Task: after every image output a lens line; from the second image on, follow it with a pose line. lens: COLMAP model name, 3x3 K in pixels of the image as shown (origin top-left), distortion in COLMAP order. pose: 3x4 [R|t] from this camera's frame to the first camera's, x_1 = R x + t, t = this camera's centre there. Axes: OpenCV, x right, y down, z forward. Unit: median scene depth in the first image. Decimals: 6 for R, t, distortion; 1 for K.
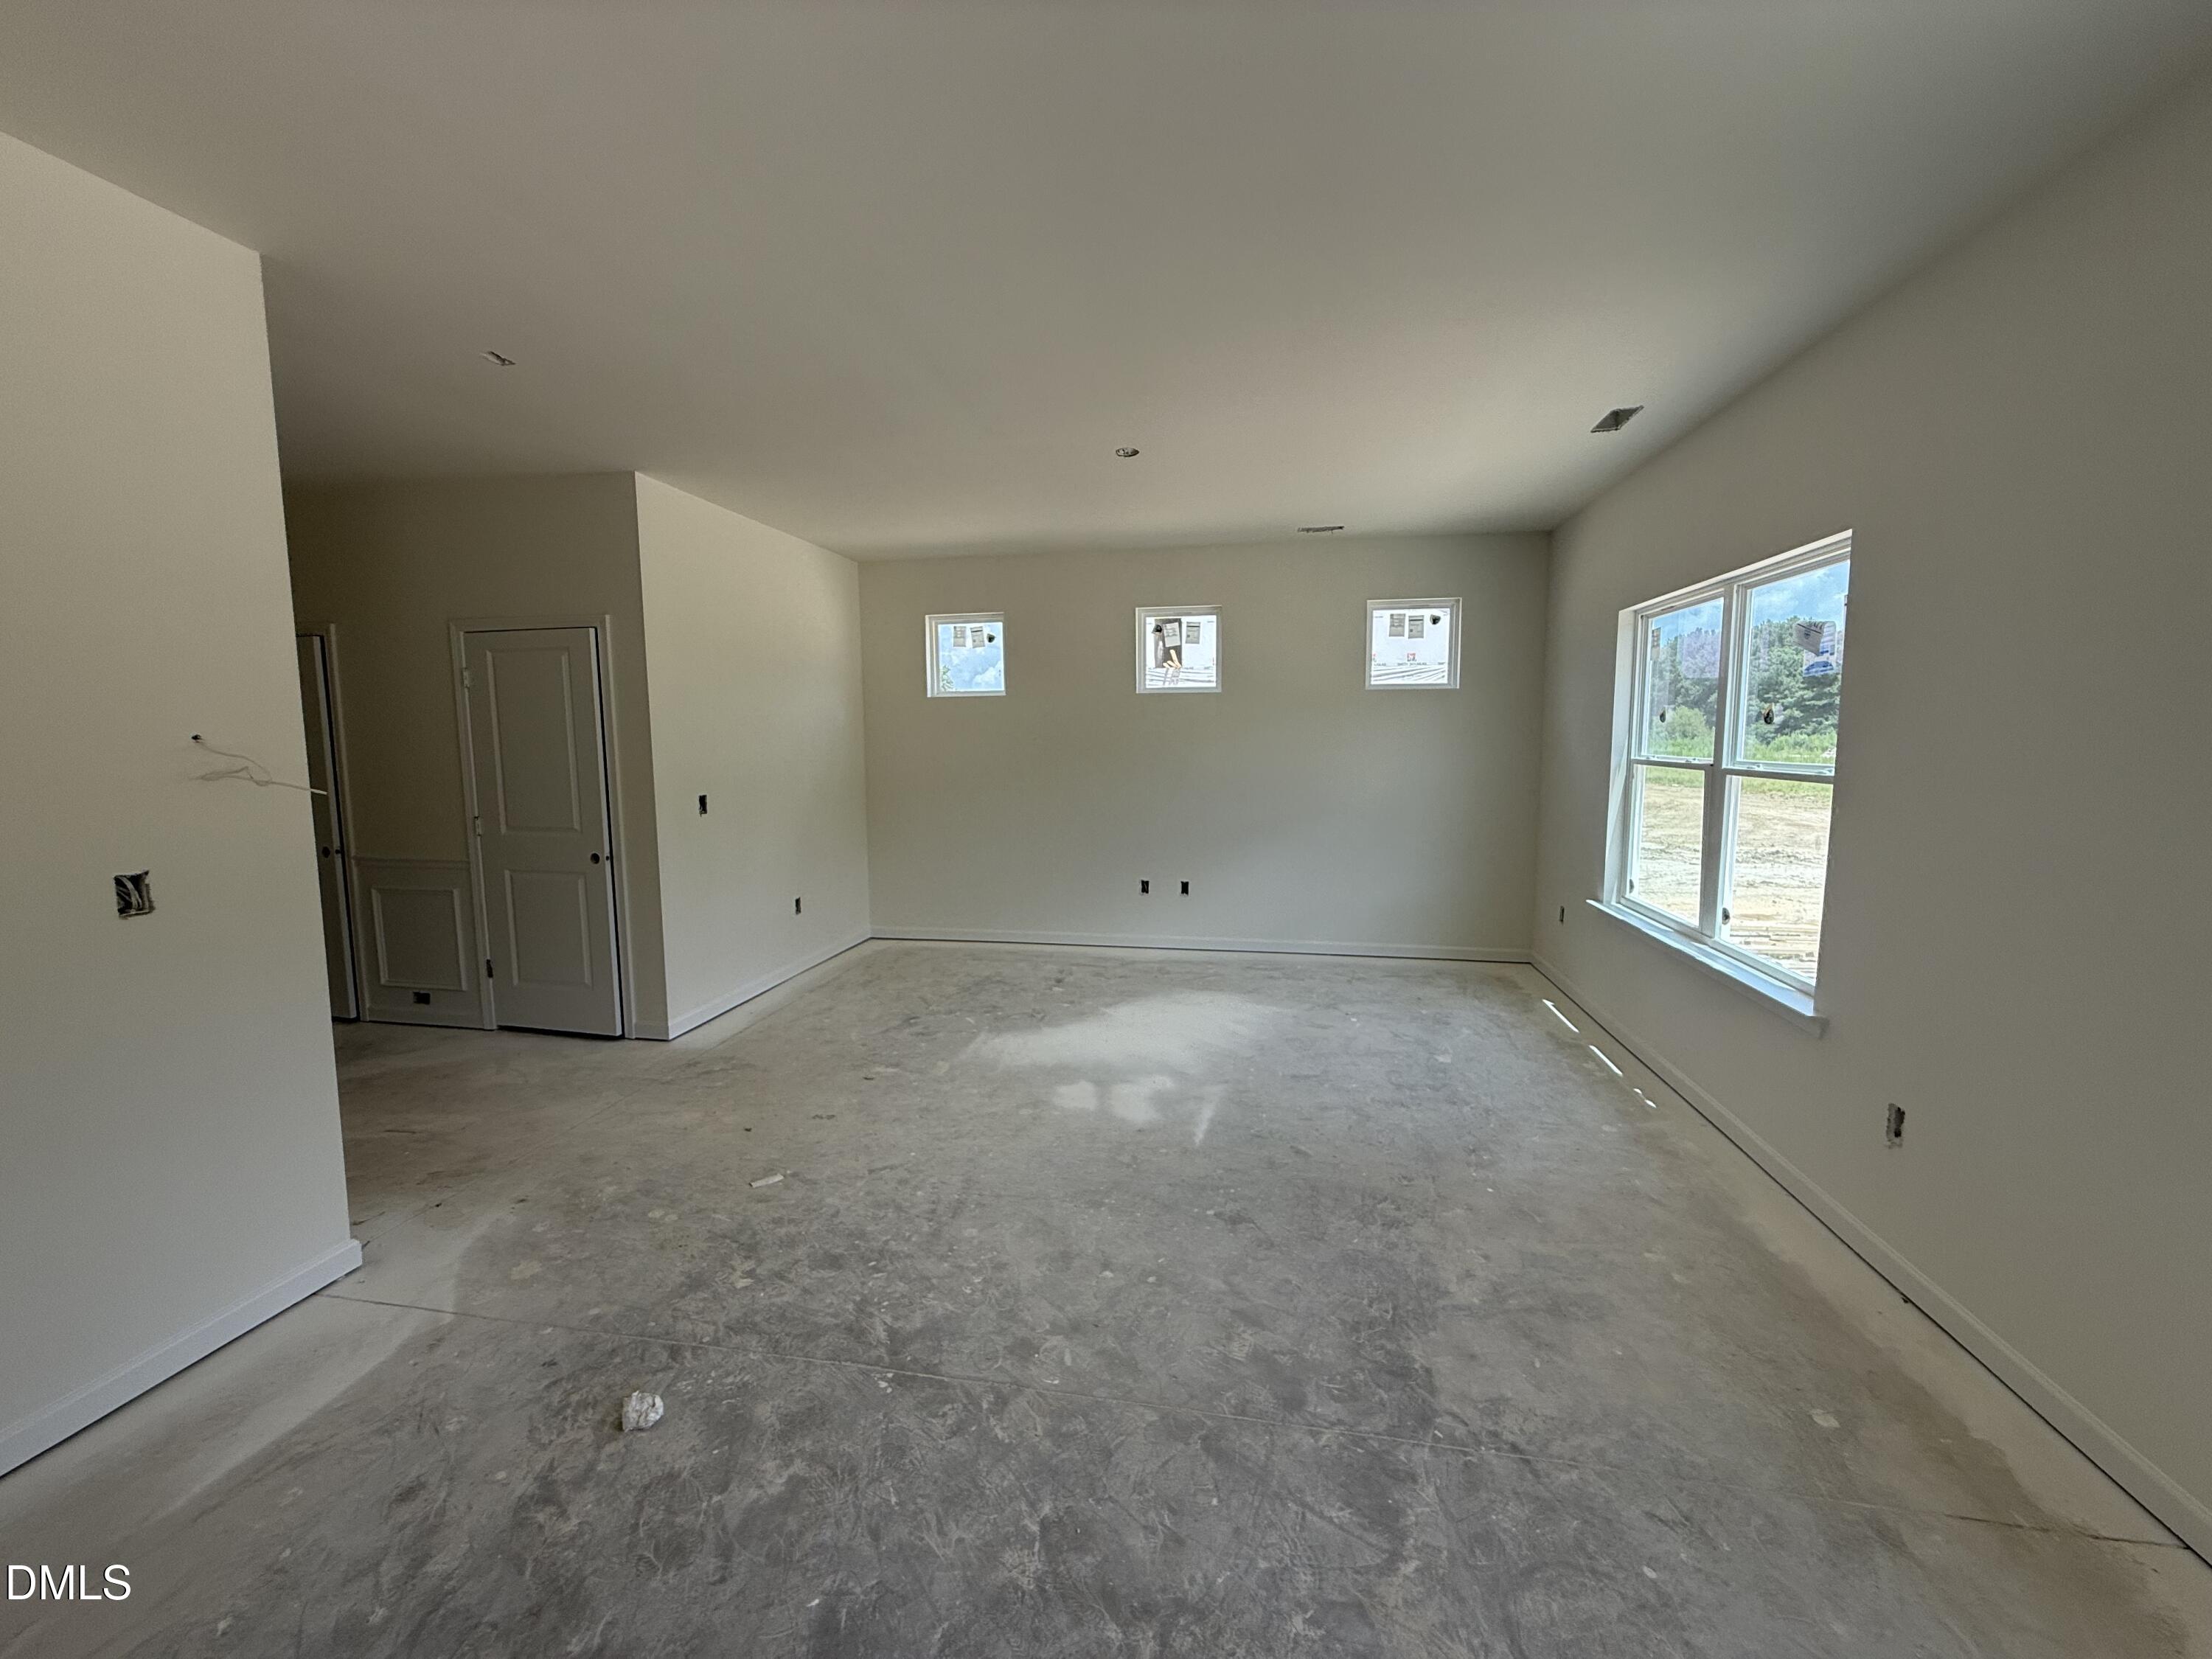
lens RADIAL K [[877.9, 0, 1106.3], [0, 877.9, 825.2], [0, 0, 1]] dist [0.000711, 0.000070]
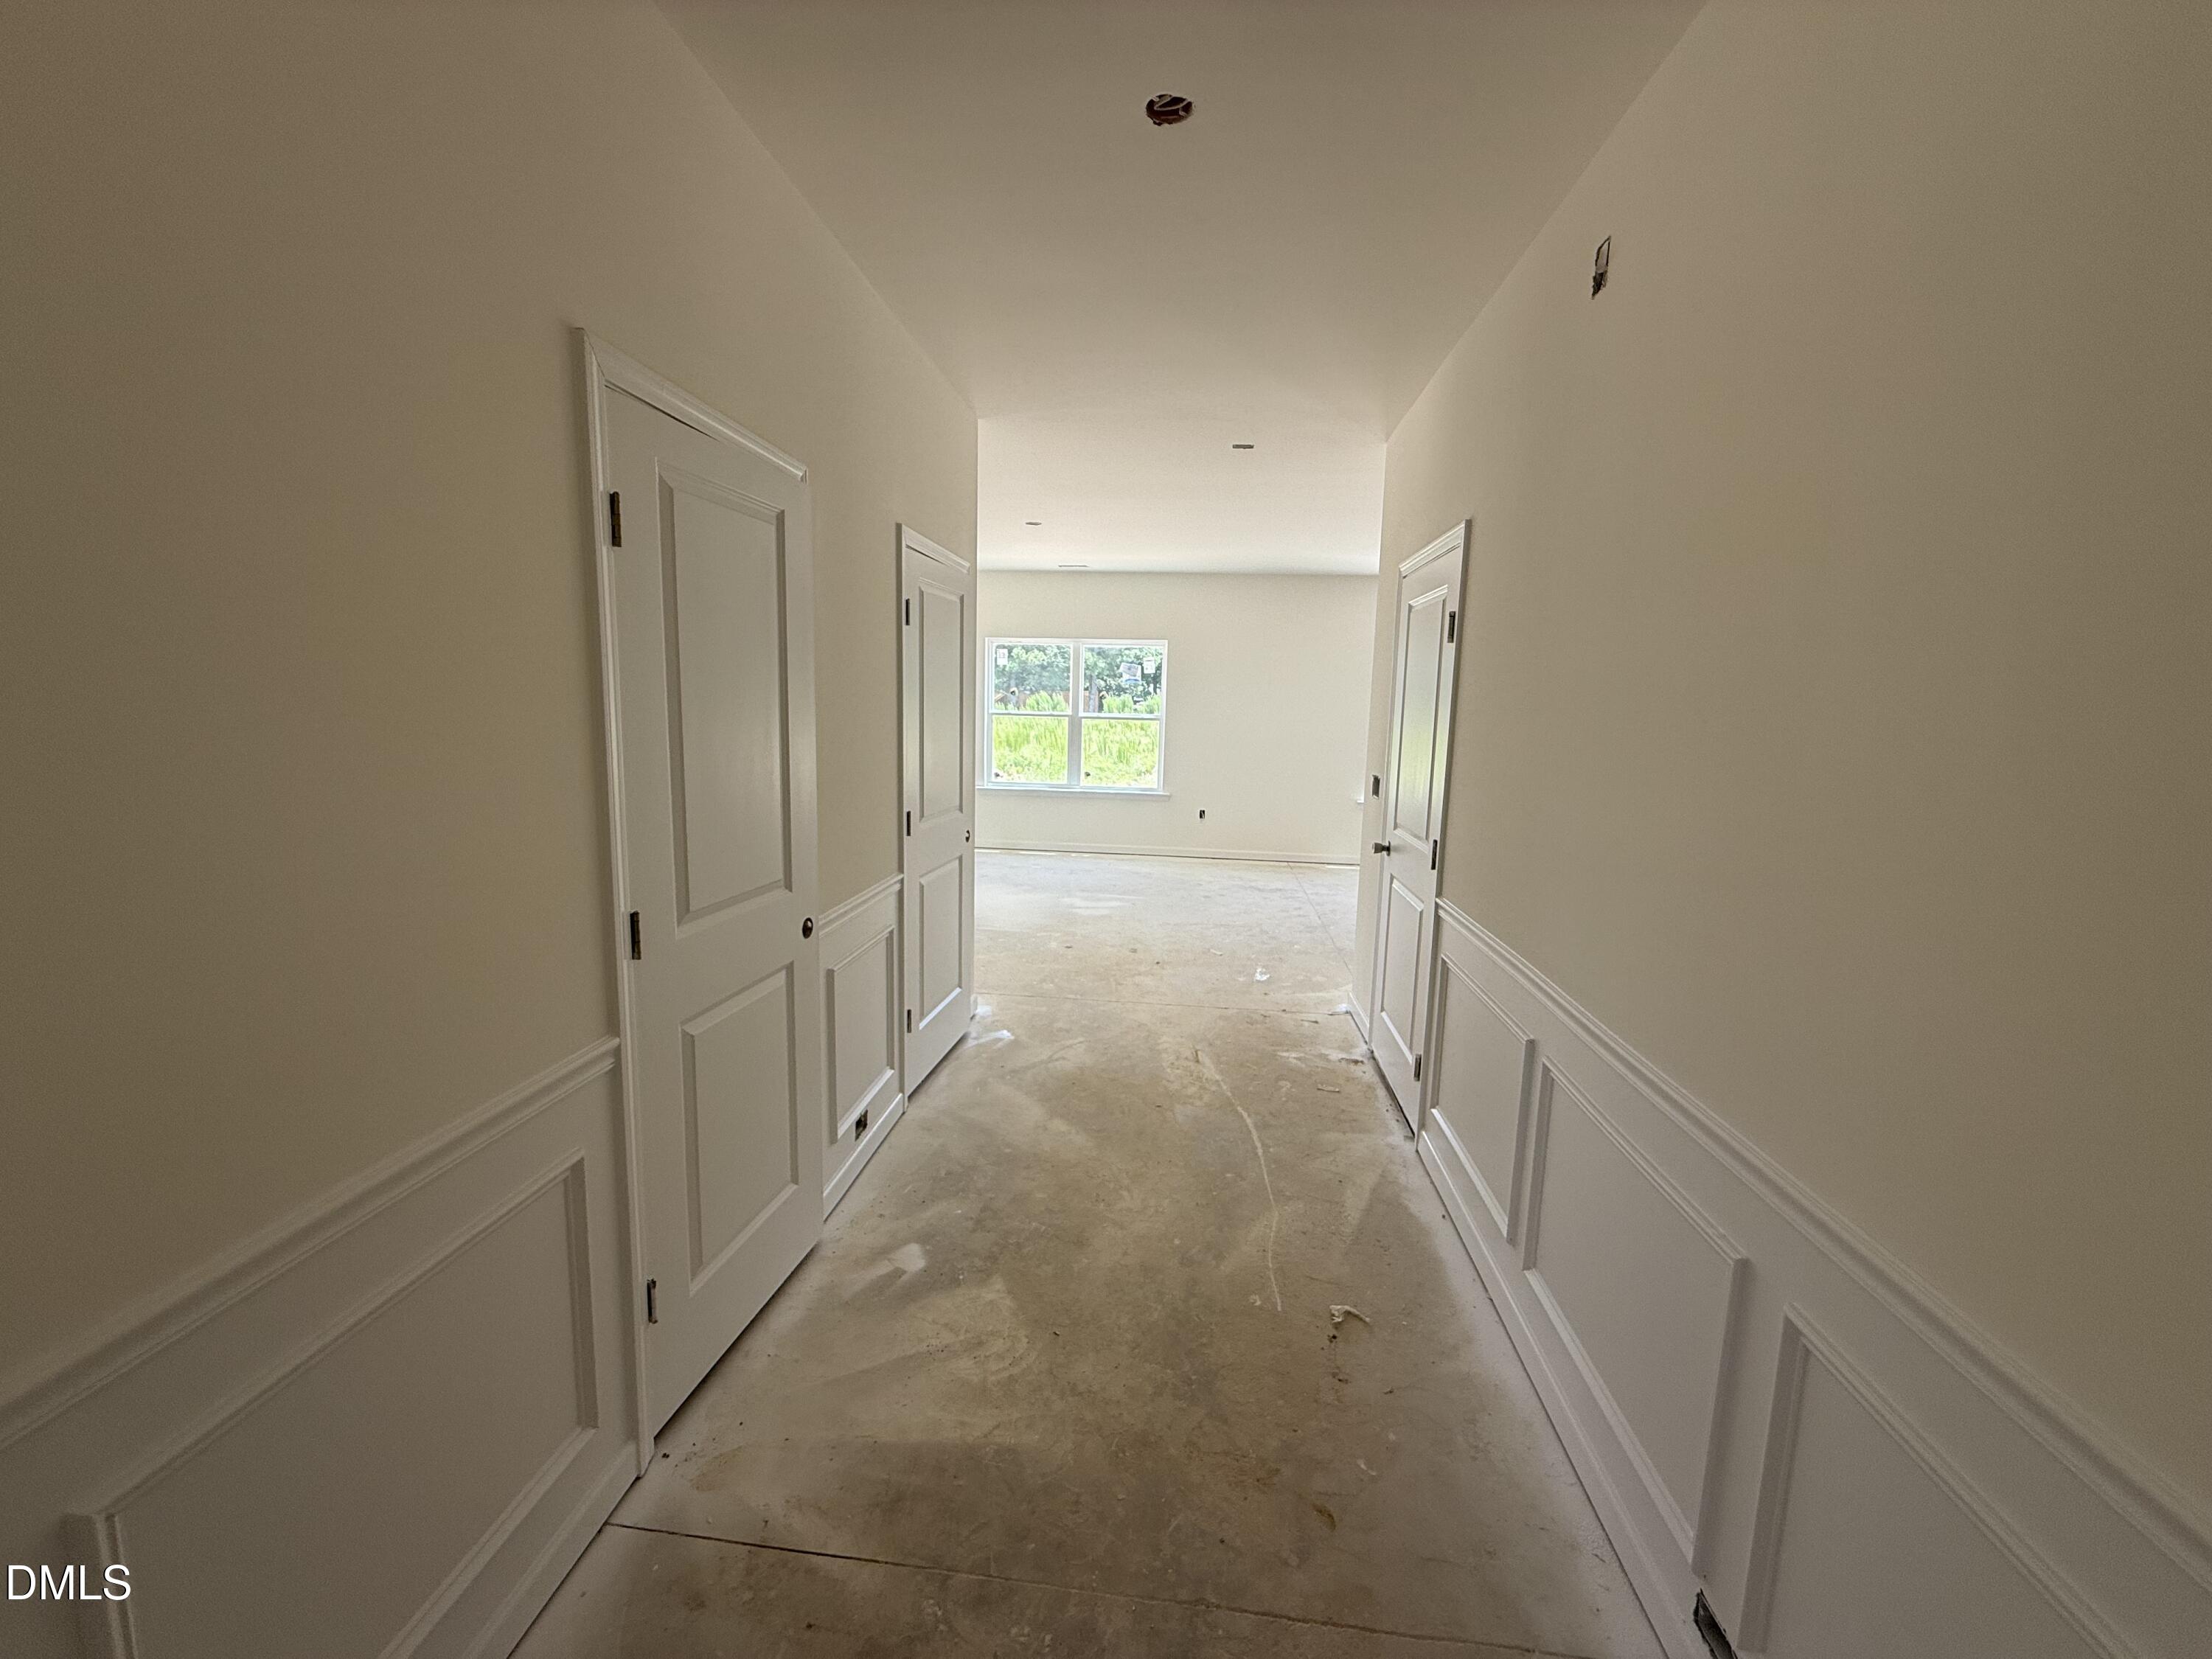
lens RADIAL K [[877.9, 0, 1106.0], [0, 877.9, 827.8], [0, 0, 1]] dist [0.000711, 0.000070]
pose [[-0.078809, -0.134314, 0.987800, -1.738392], [0.082265, 0.986626, 0.140718, -0.095563], [-0.993490, 0.092351, -0.066705, 1.090084]]
